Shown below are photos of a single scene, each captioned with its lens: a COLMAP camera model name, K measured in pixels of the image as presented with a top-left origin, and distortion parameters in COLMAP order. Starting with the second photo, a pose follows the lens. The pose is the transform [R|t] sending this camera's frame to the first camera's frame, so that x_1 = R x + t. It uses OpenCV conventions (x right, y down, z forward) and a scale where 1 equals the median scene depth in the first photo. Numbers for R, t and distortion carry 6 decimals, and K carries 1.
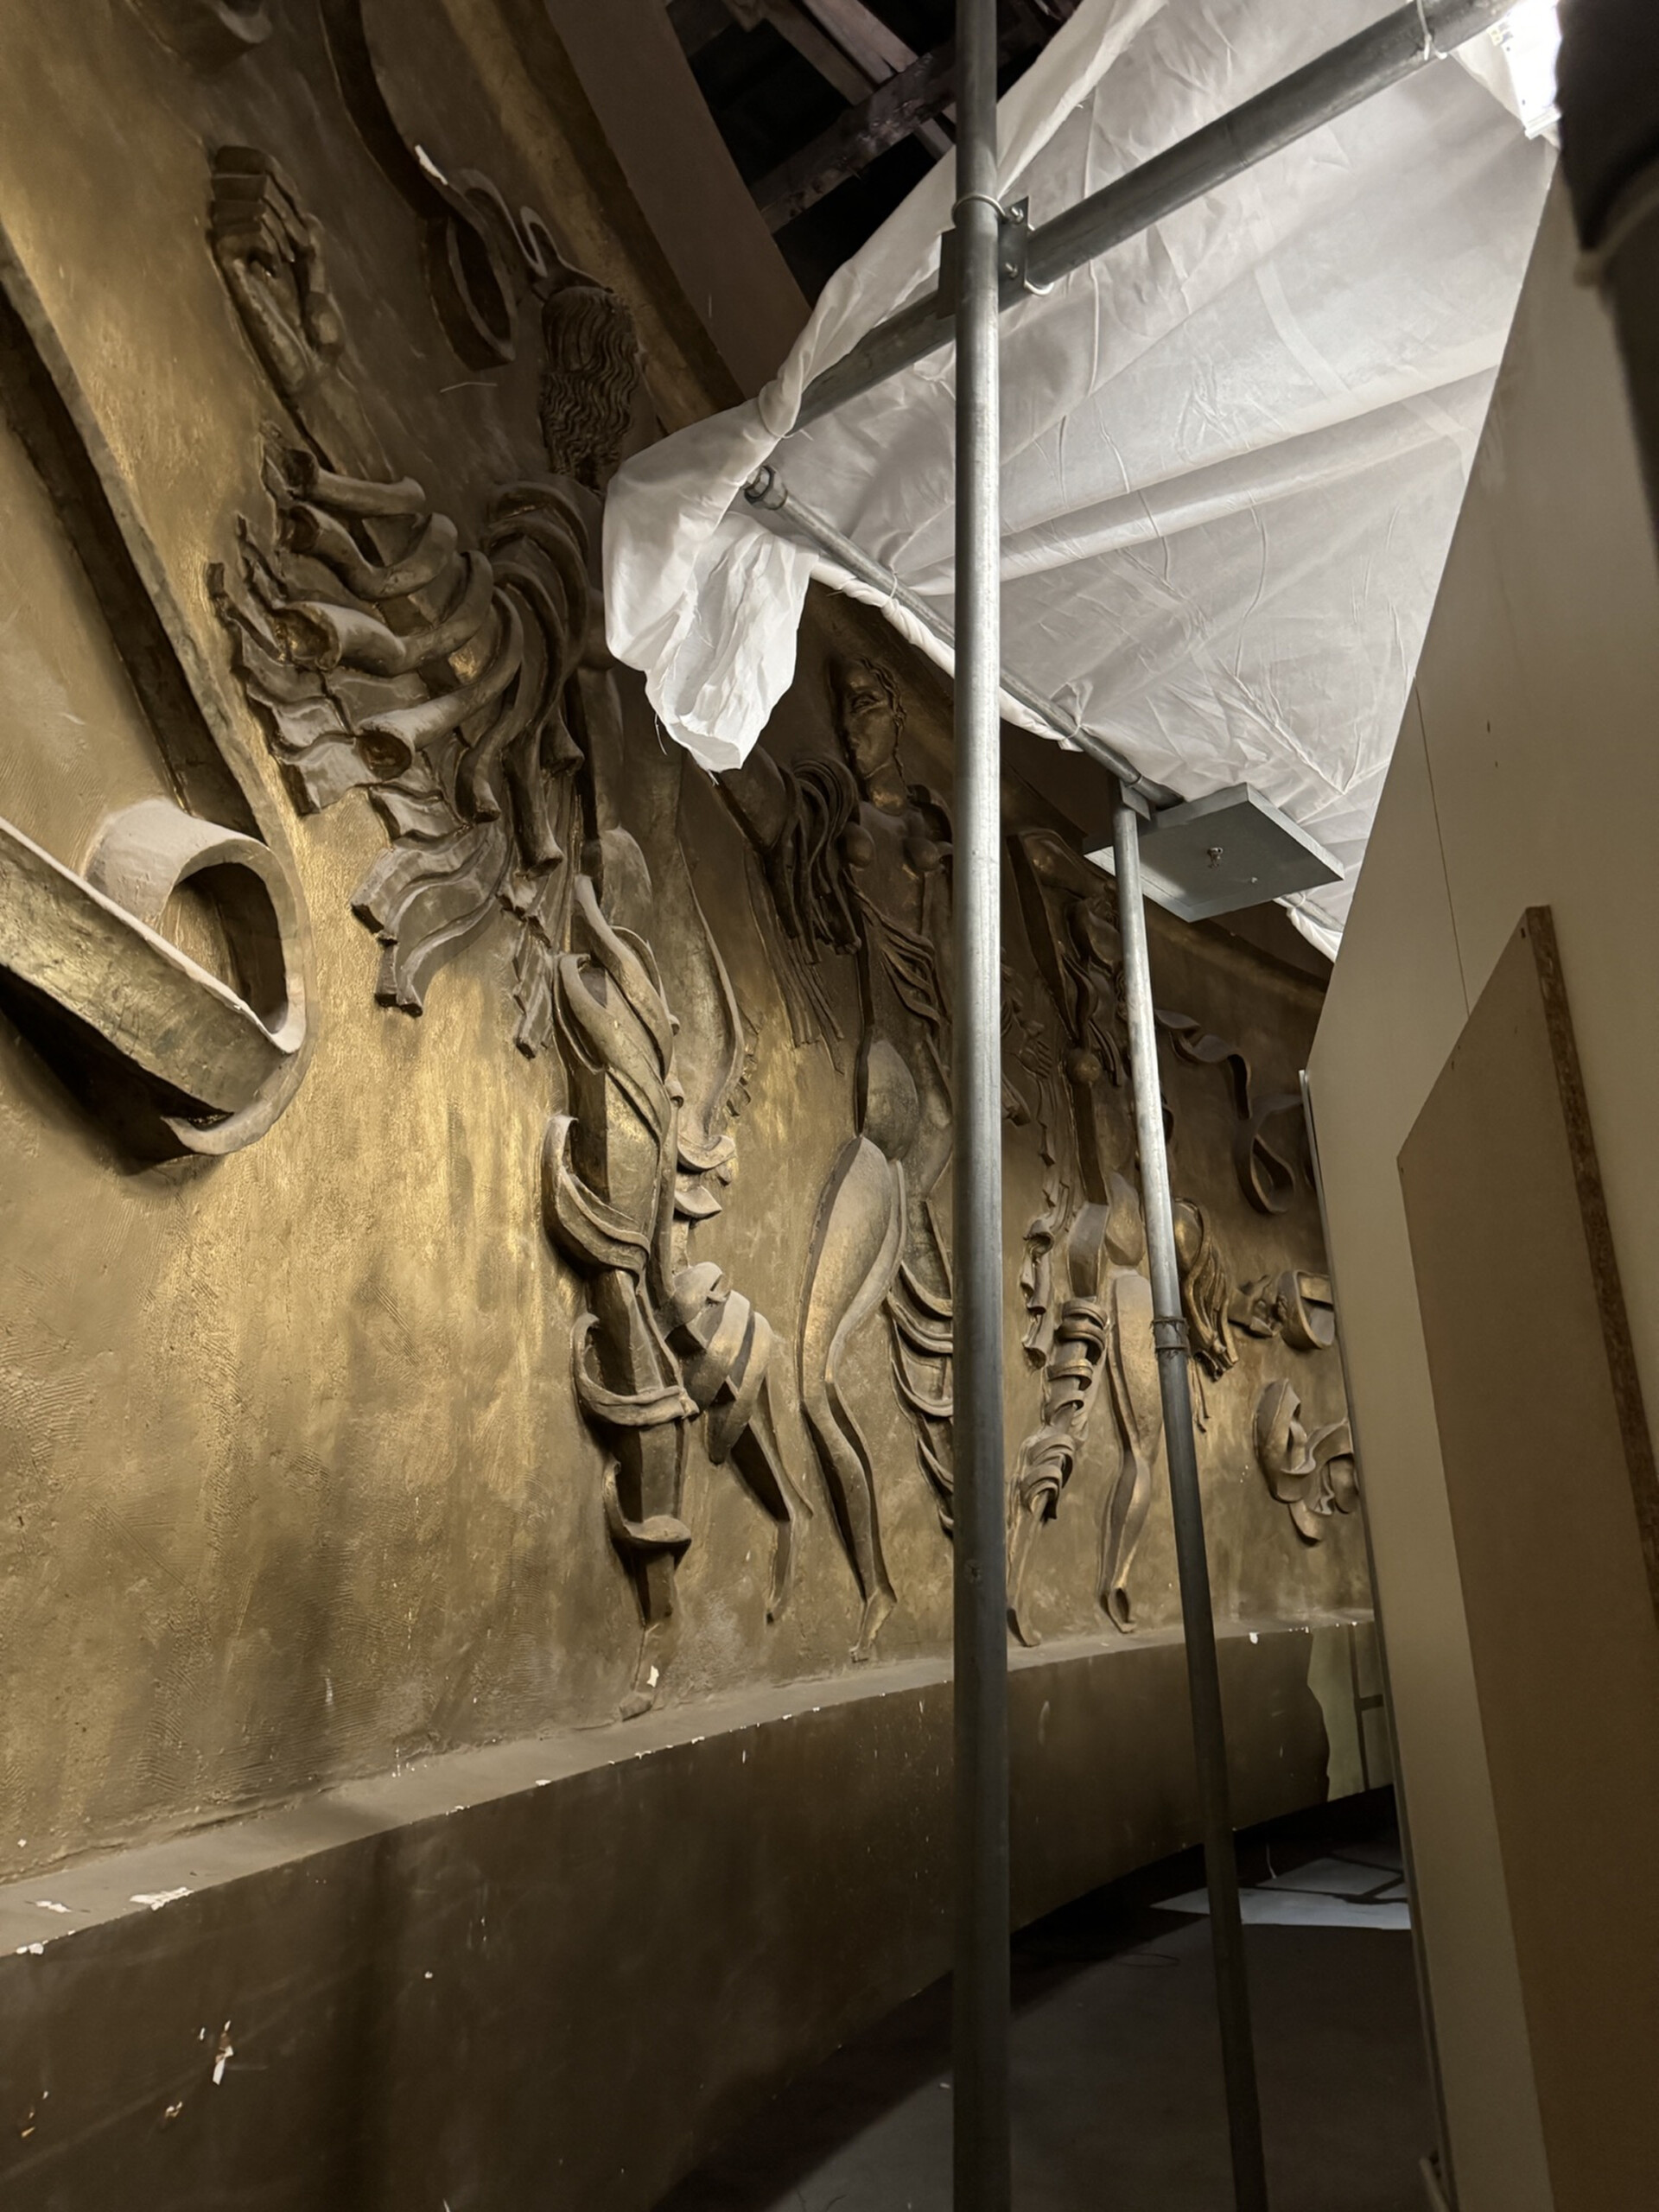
lens RADIAL K [[1532.1, 0, 829.5], [0, 1532.1, 1106.0], [0, 0, 1]] dist [0.114599, -0.149479]
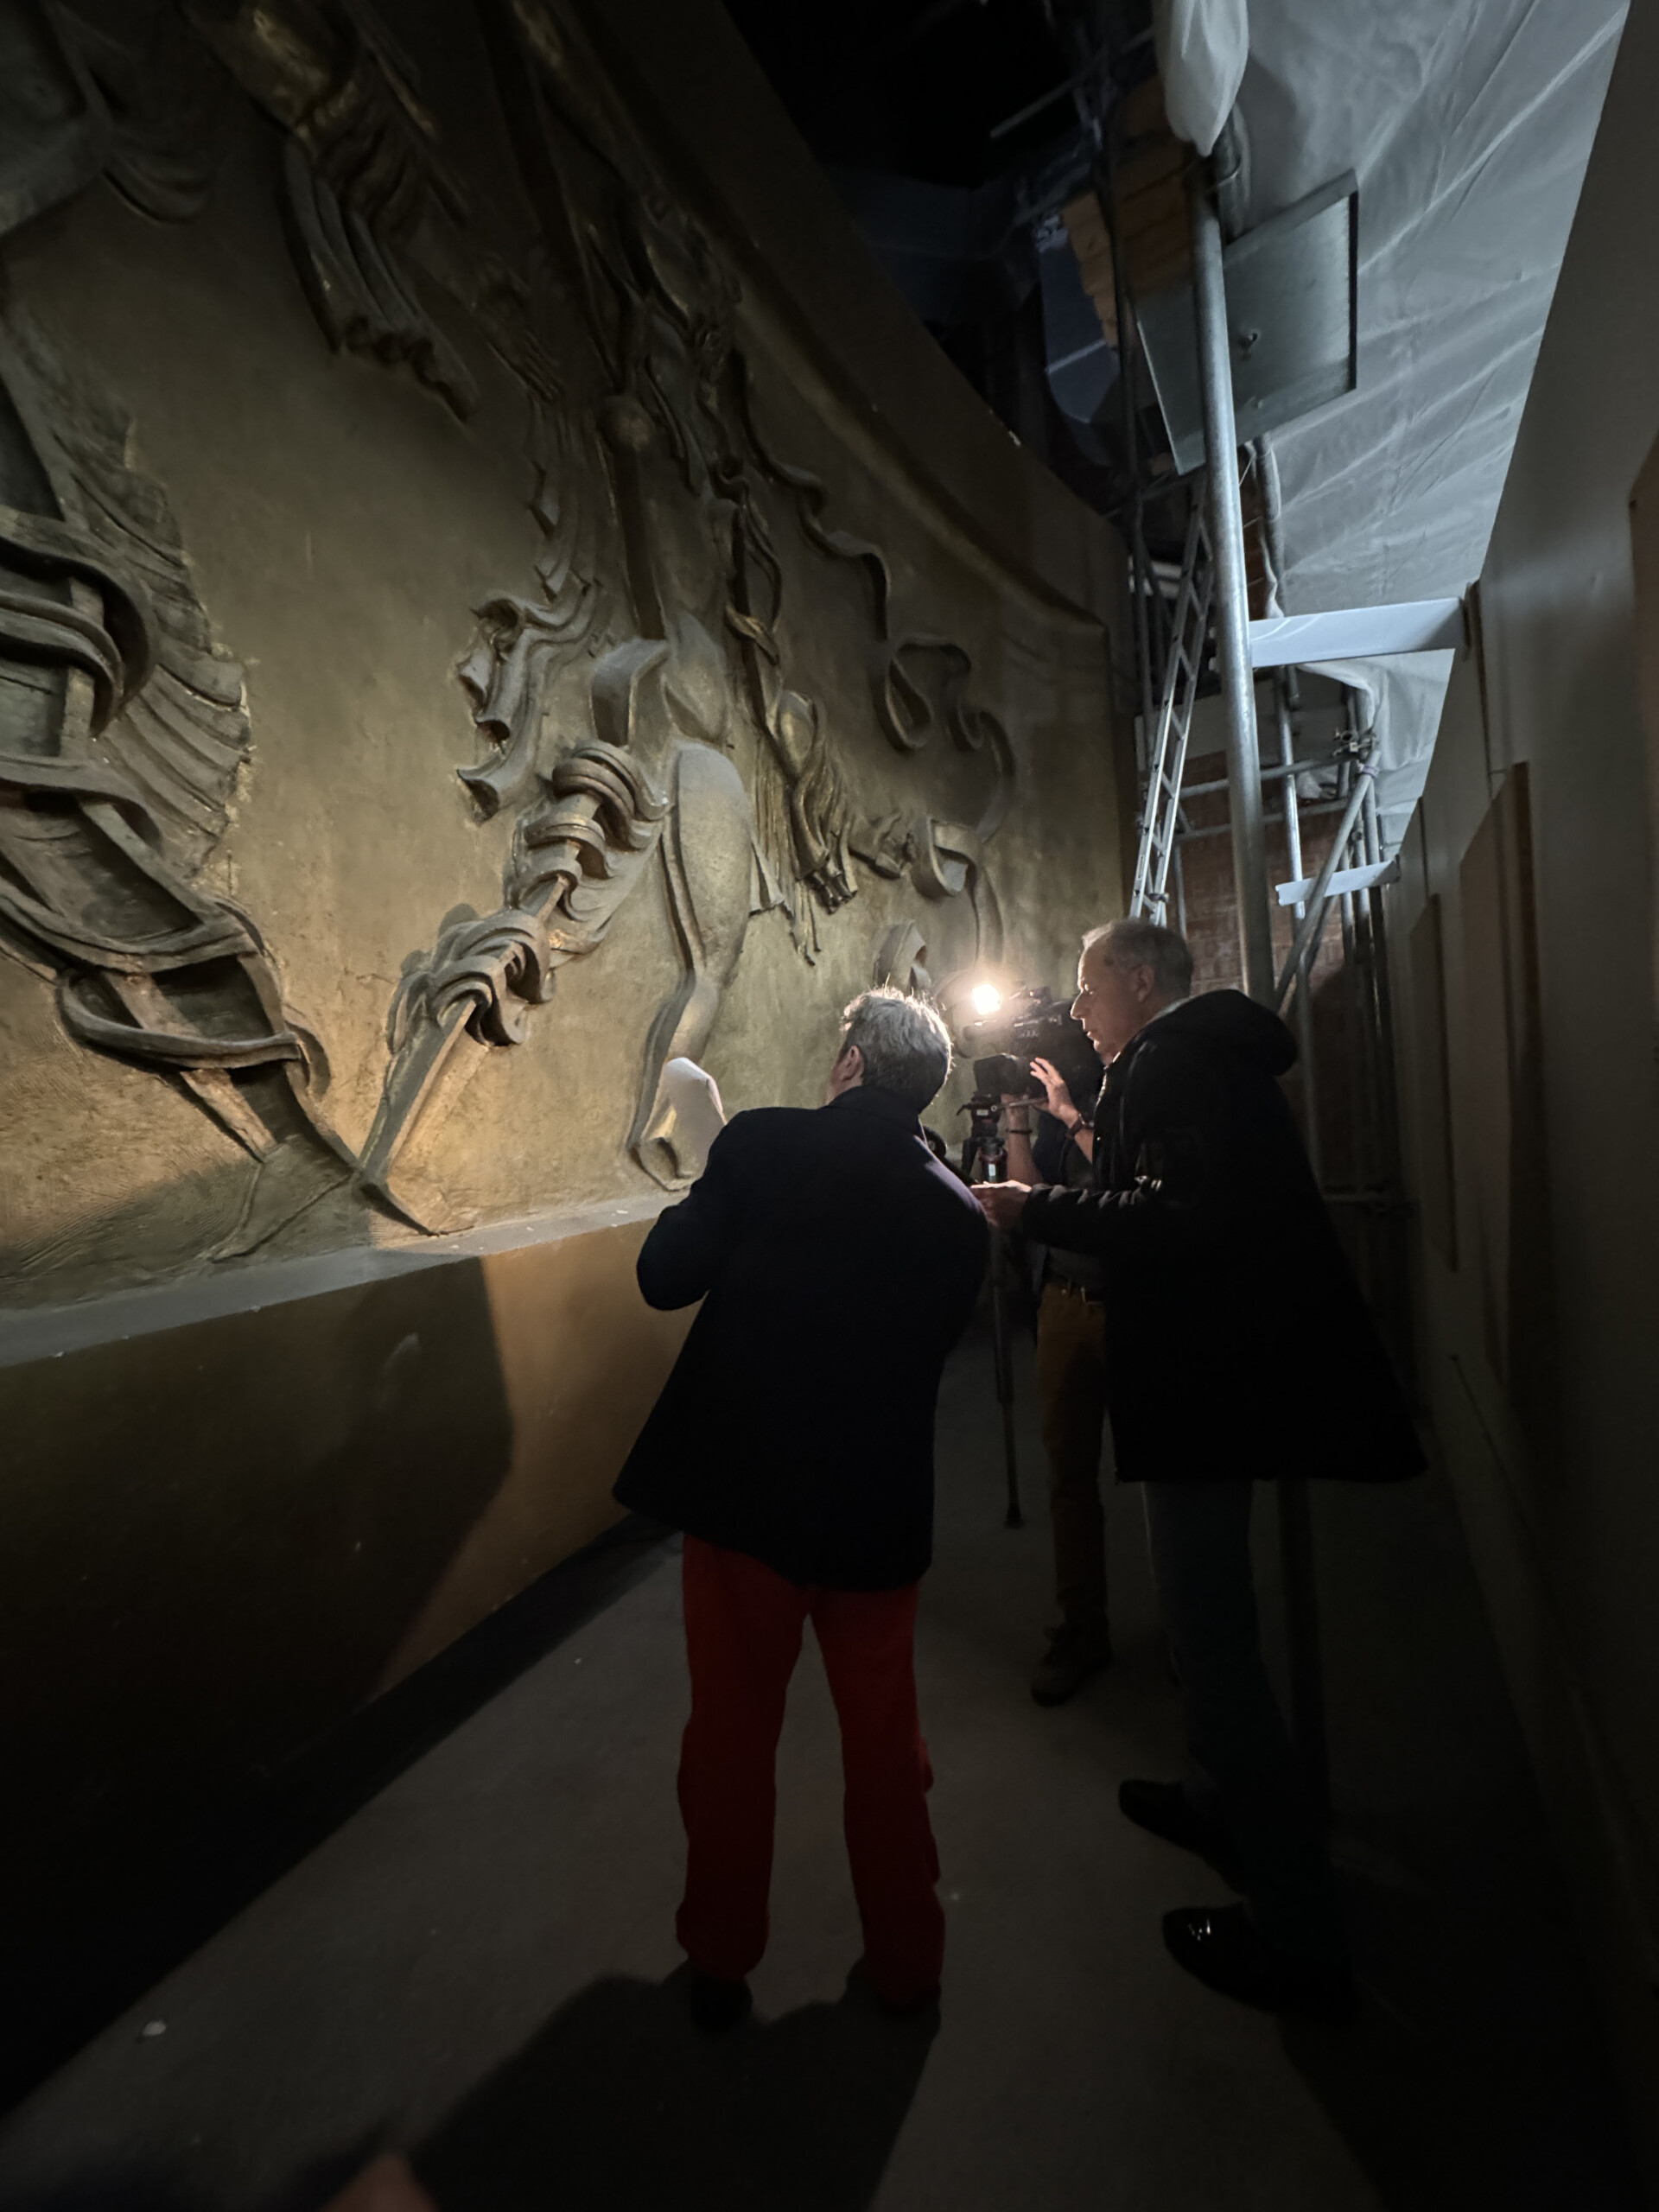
lens RADIAL K [[876.5, 0, 829.5], [0, 876.5, 1106.0], [0, 0, 1]] dist [-0.001844, -0.000343]
pose [[0.990474, -0.030487, 0.134284, 0.304564], [-0.006504, 0.963736, 0.266777, 0.258781], [-0.137547, -0.265109, 0.954357, 0.833953]]
